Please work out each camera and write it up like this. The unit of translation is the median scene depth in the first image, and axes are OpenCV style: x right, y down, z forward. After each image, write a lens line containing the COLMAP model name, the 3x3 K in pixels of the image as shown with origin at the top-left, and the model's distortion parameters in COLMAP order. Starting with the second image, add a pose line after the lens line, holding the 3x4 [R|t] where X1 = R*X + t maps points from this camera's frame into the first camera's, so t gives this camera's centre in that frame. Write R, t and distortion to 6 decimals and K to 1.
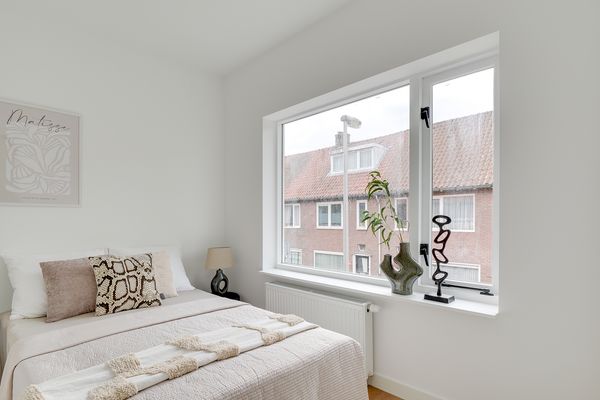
lens RADIAL K [[315.8, 0, 297.6], [0, 315.8, 218.6], [0, 0, 1]] dist [-0.005454, -0.002810]
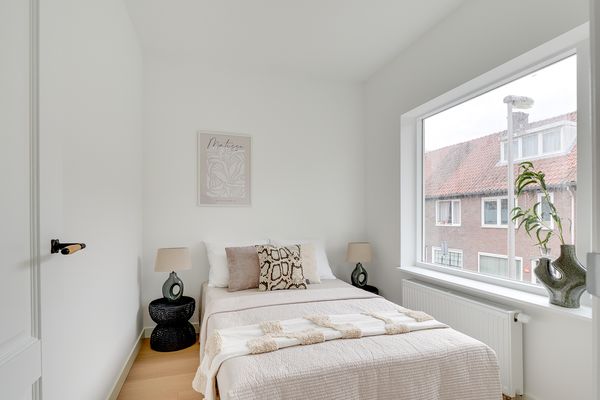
lens RADIAL K [[315.8, 0, 297.6], [0, 315.8, 218.6], [0, 0, 1]] dist [-0.005454, -0.002810]
pose [[0.884430, 0.005433, -0.466642, 0.092161], [-0.001072, 0.999953, 0.009611, -0.000713], [0.466672, -0.008000, 0.884394, -0.063800]]
